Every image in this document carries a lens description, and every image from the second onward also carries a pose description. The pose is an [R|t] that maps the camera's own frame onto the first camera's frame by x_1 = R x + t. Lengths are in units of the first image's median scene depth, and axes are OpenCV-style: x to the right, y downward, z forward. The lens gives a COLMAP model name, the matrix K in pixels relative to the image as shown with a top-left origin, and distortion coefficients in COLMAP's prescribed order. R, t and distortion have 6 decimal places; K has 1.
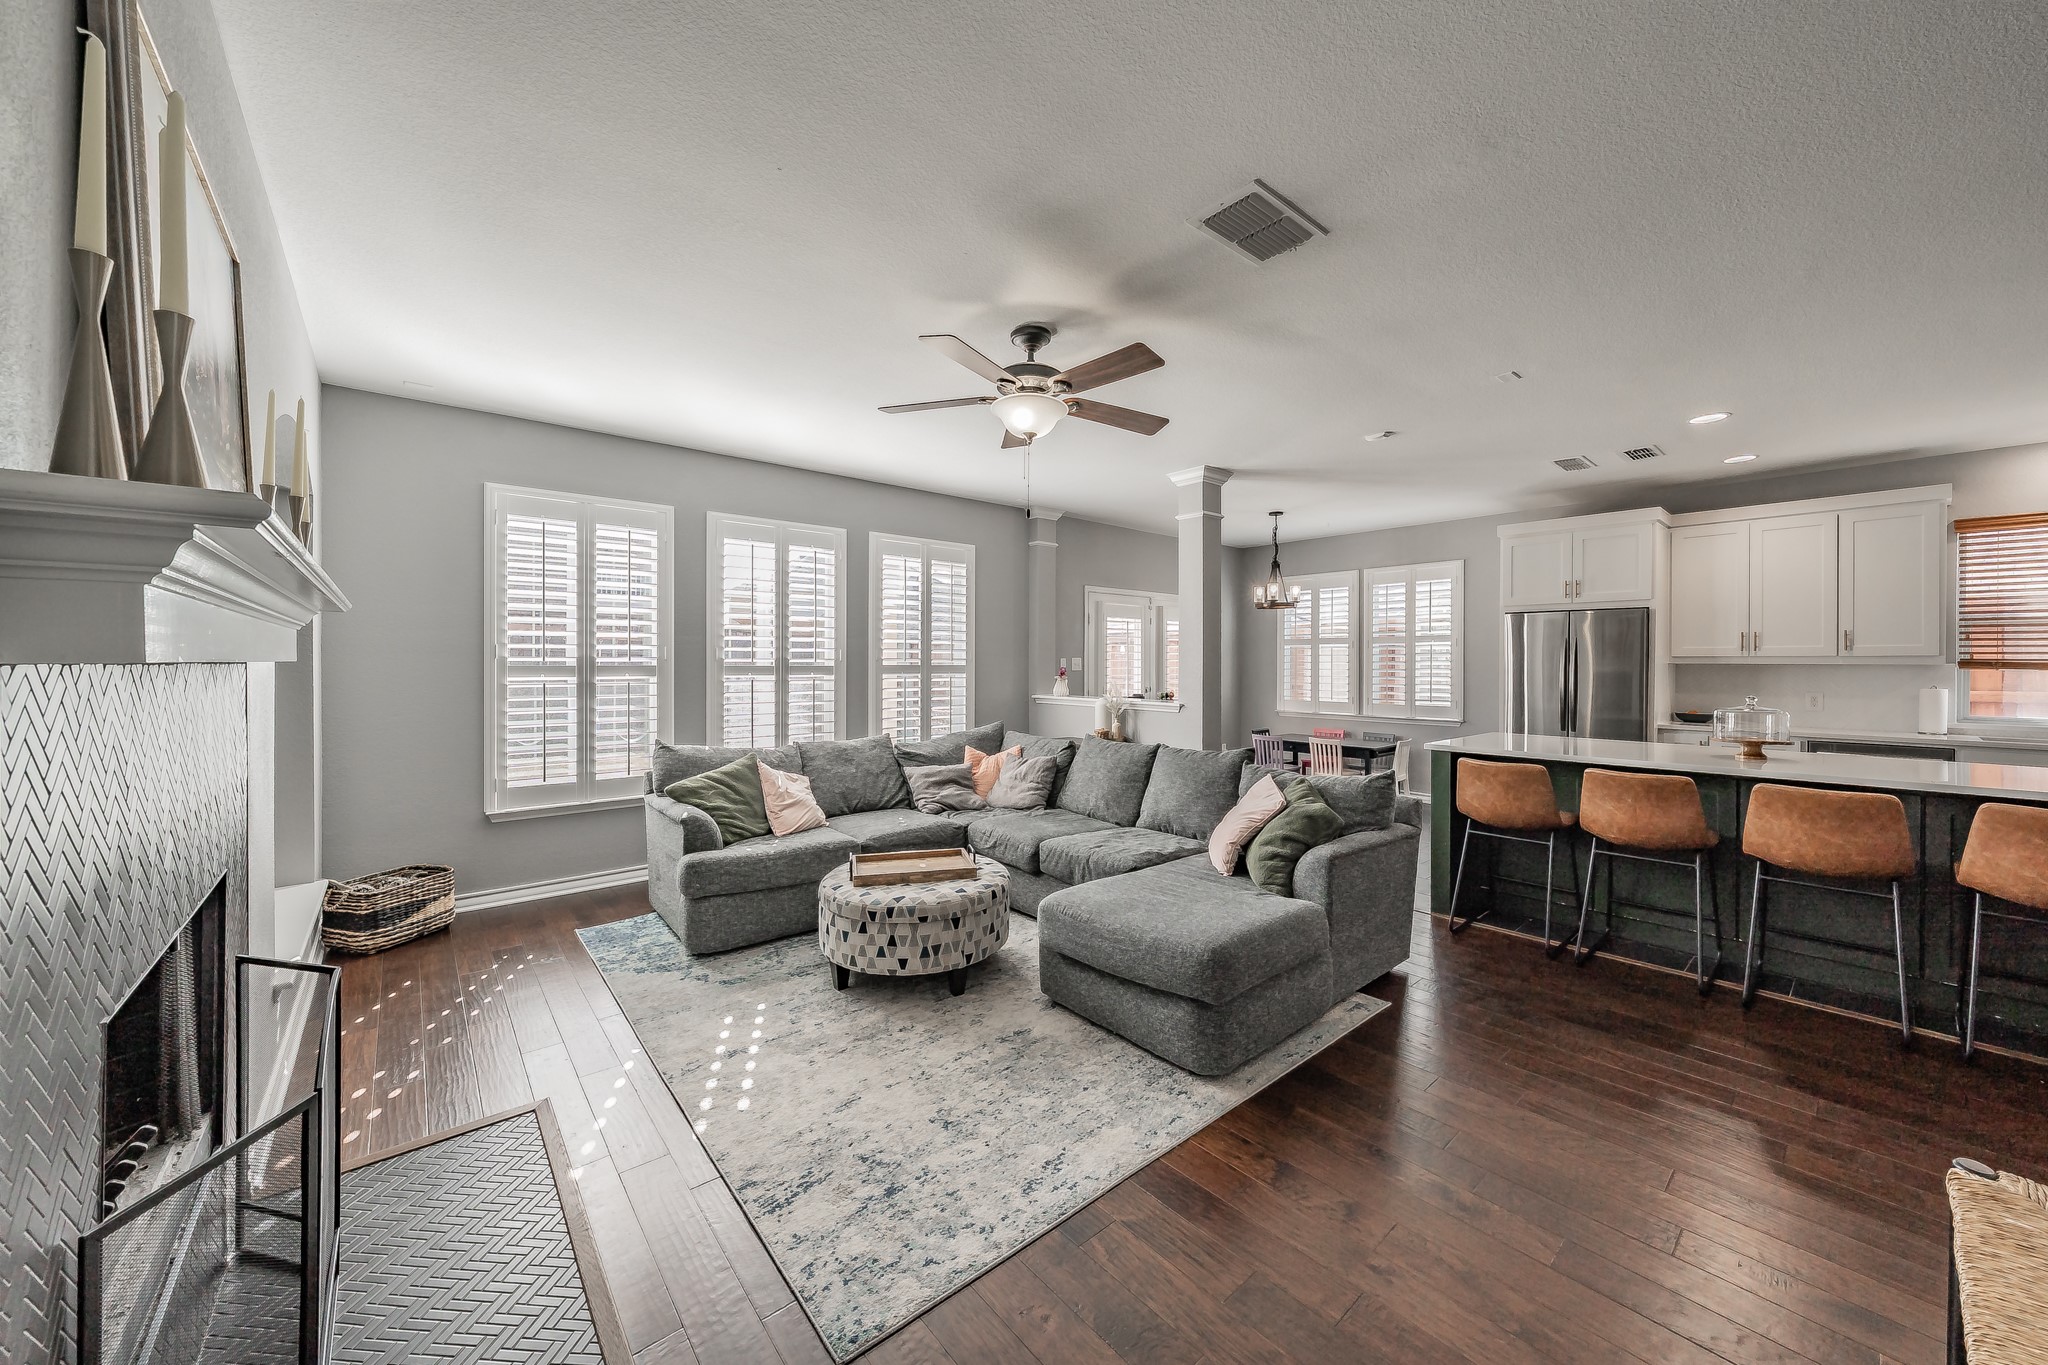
lens RADIAL K [[750.4, 0, 1044.5], [0, 750.4, 665.2], [0, 0, 1]] dist [-0.000321, 0.000183]
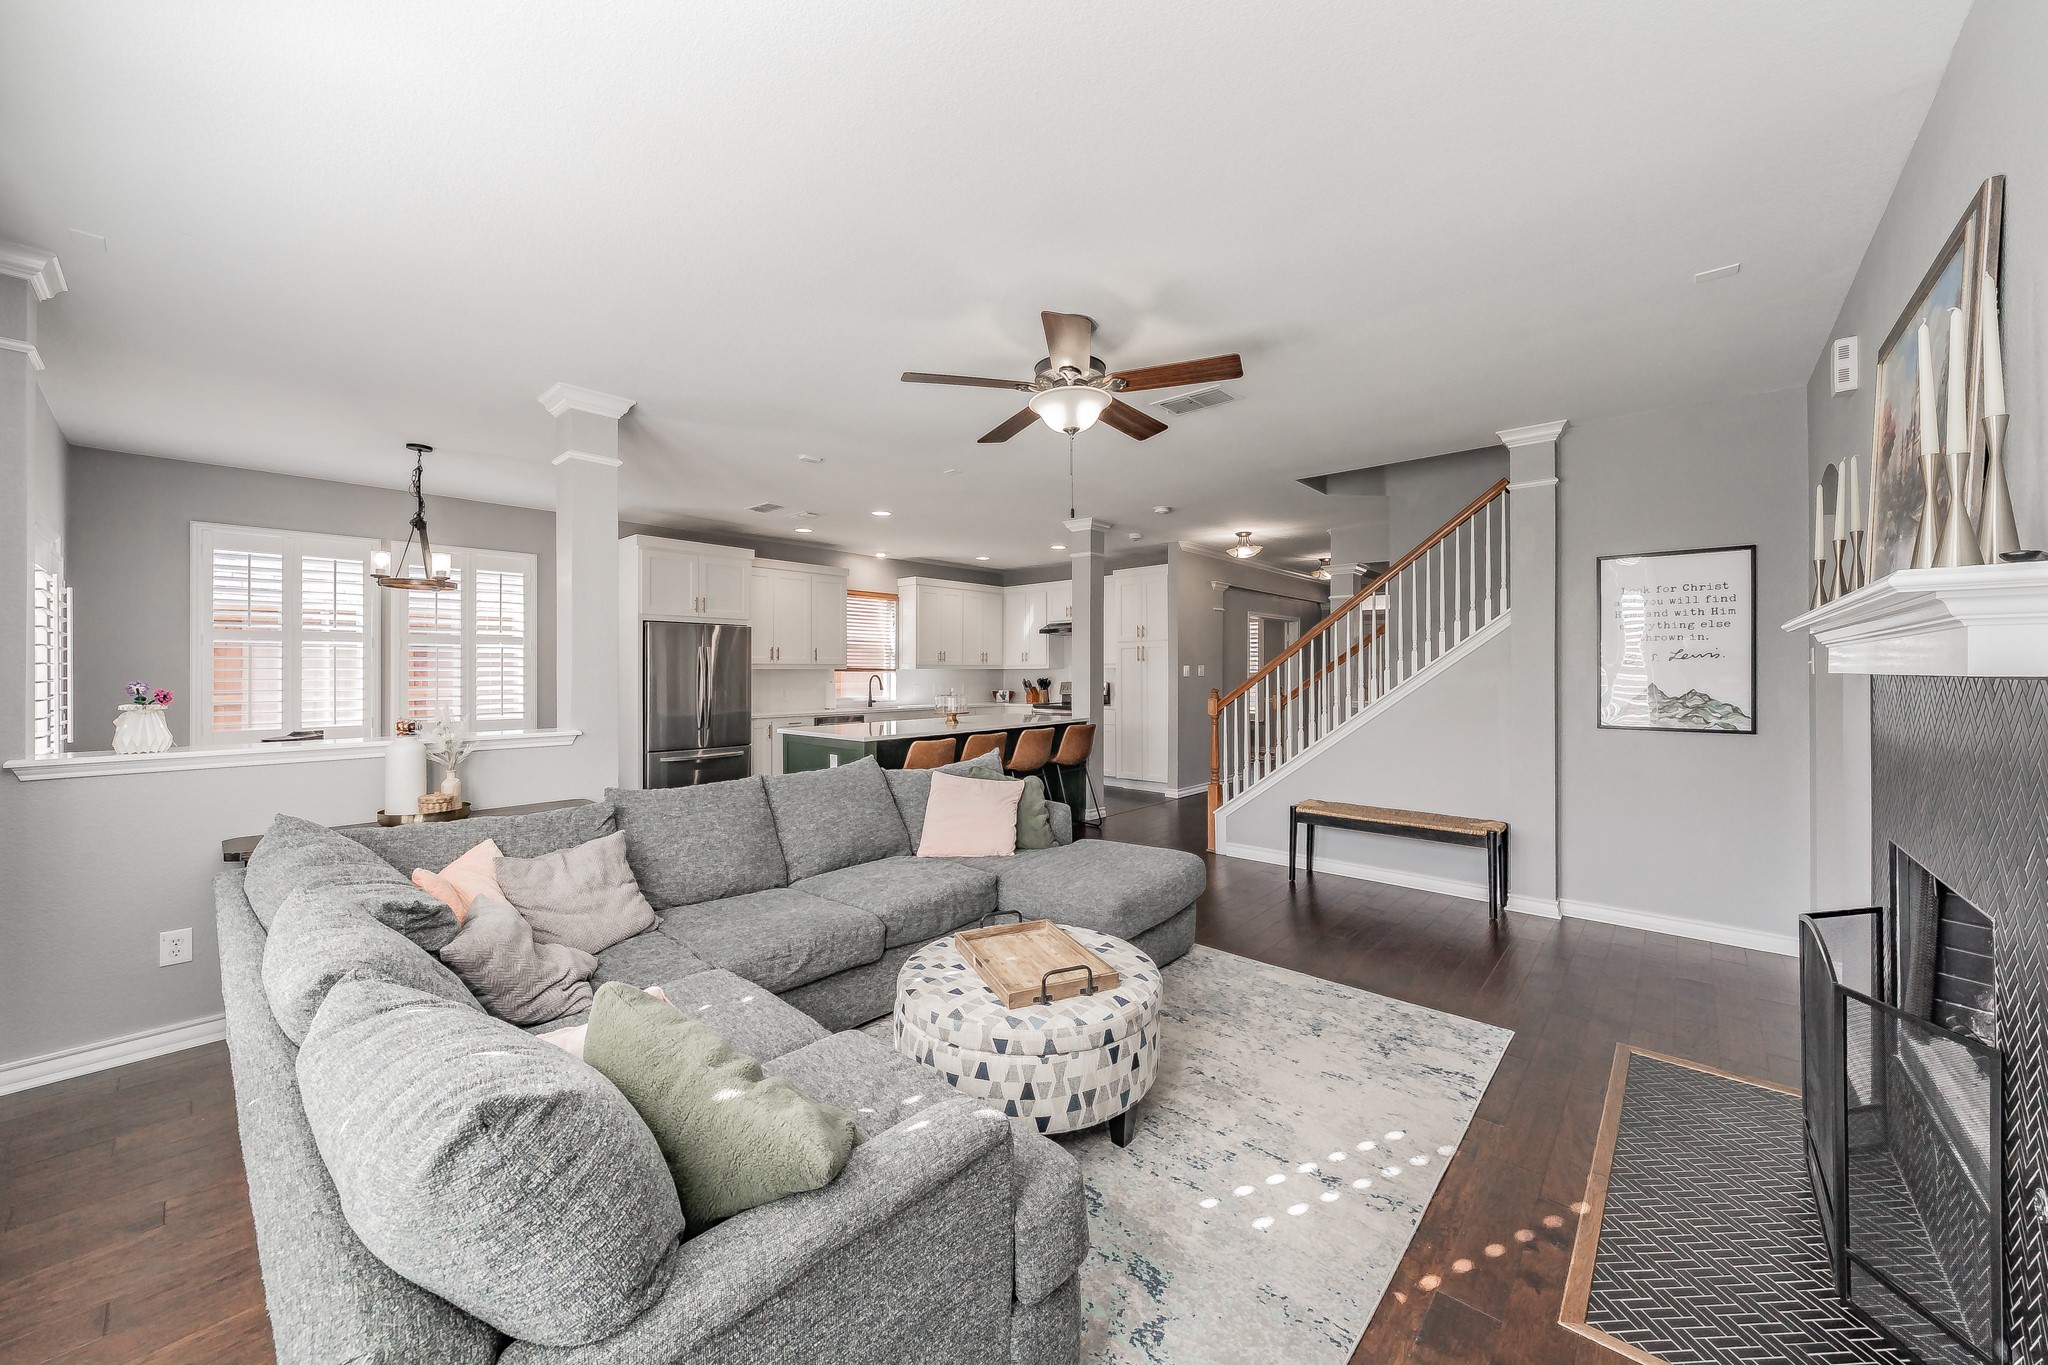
lens RADIAL K [[750.4, 0, 1043.5], [0, 750.4, 666.6], [0, 0, 1]] dist [-0.000321, 0.000183]
pose [[-0.149873, -0.001818, 0.988704, -0.588556], [0.001947, 0.999996, 0.002134, -0.008727], [-0.988703, 0.002245, -0.149868, 0.727850]]
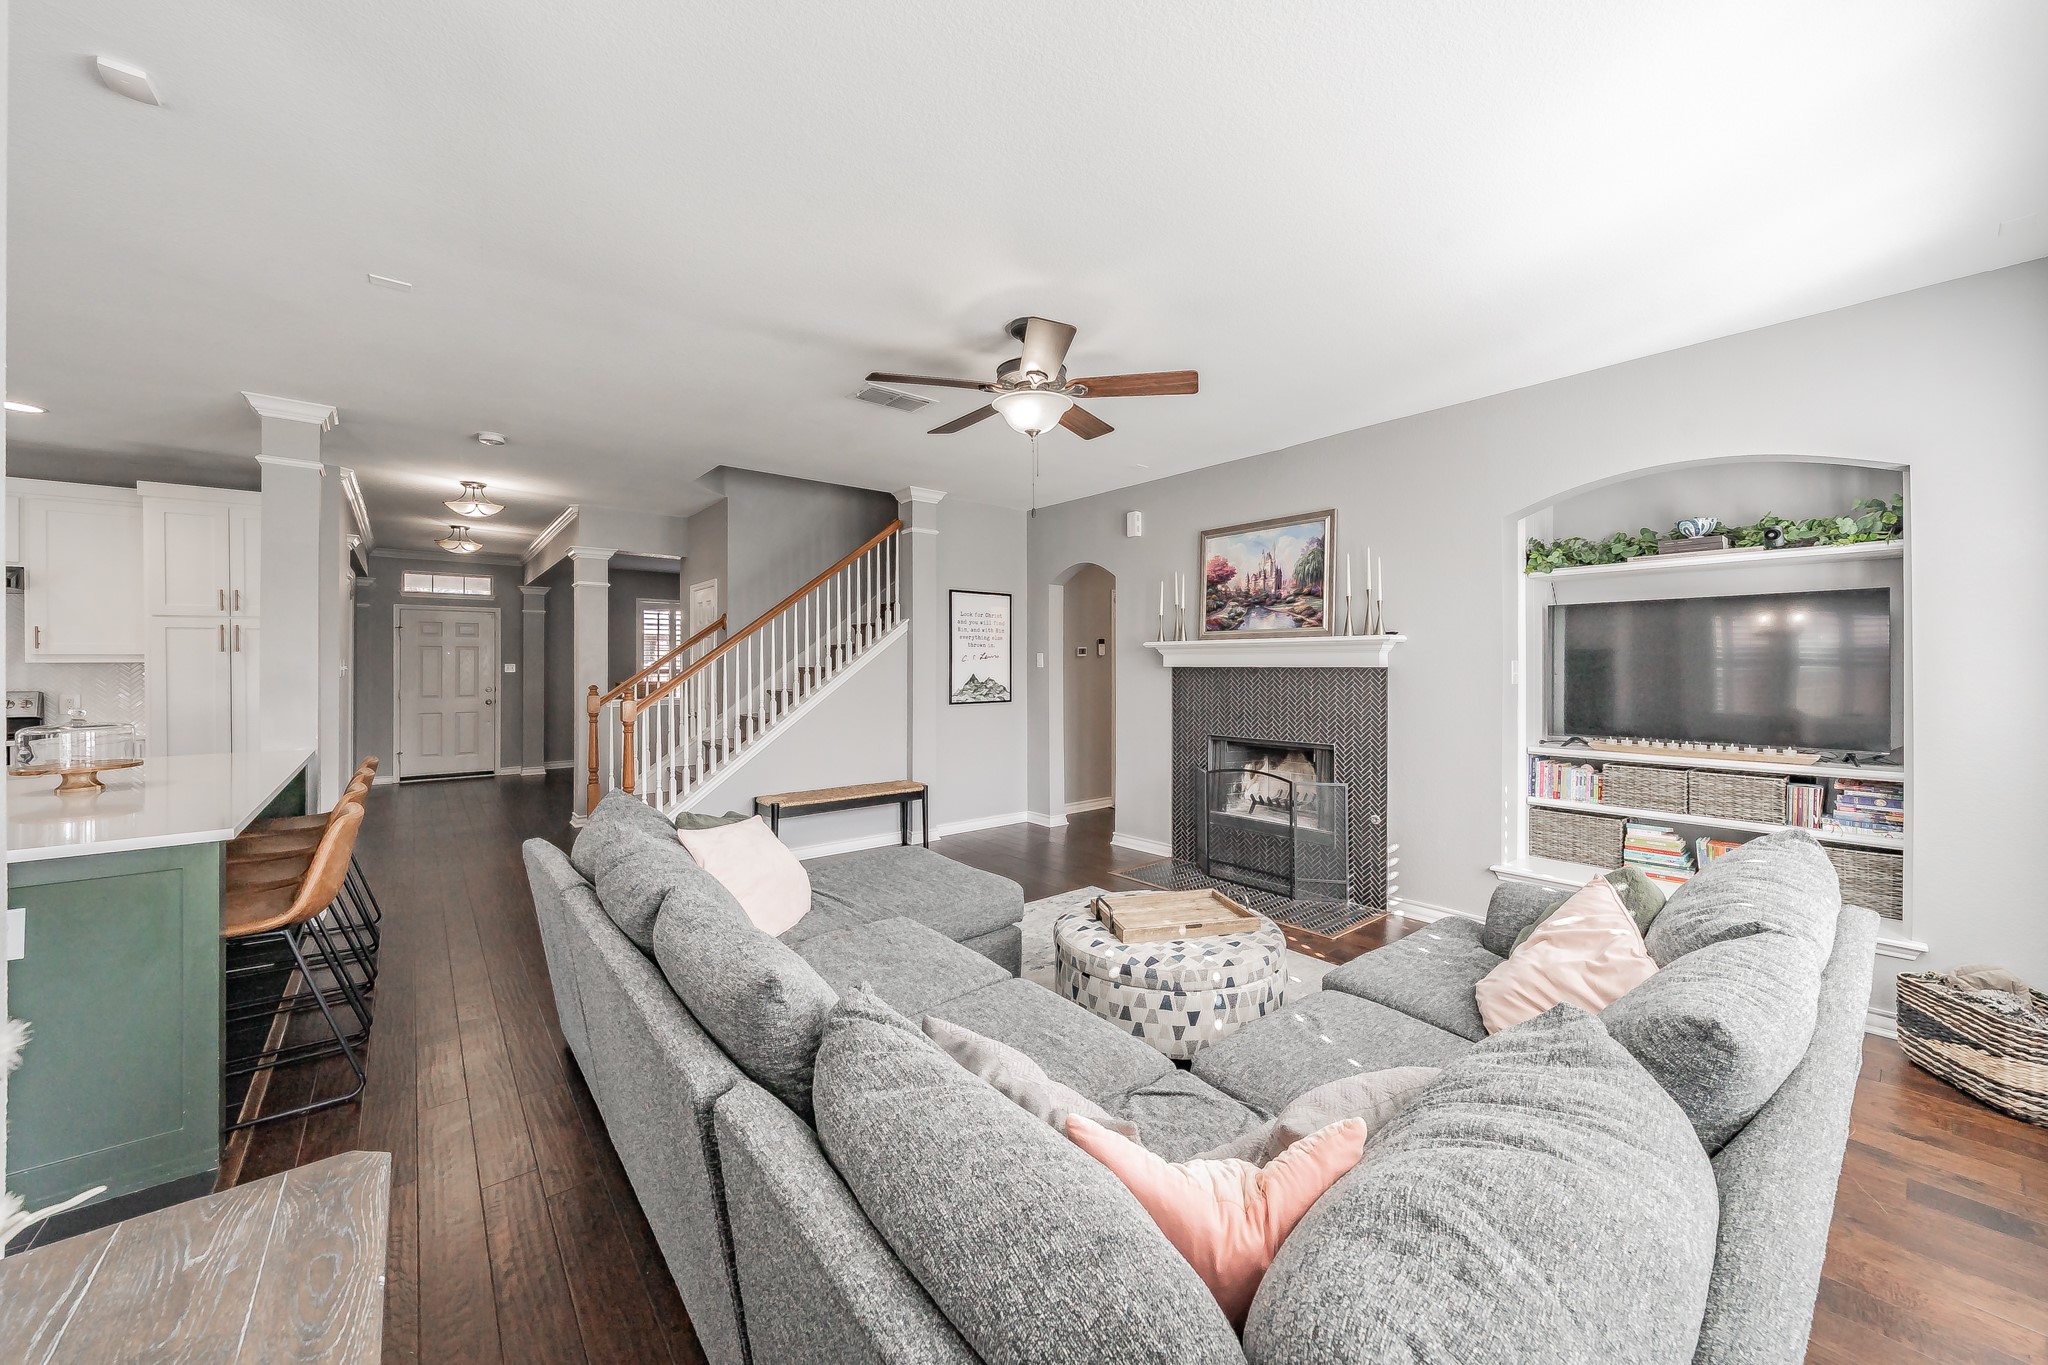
lens RADIAL K [[750.4, 0, 1031.1], [0, 750.4, 666.1], [0, 0, 1]] dist [-0.000321, 0.000183]
pose [[-0.999951, -0.005543, 0.008179, -0.022794], [-0.005498, 0.999970, 0.005528, -0.008586], [-0.008209, 0.005483, -0.999951, 1.213841]]
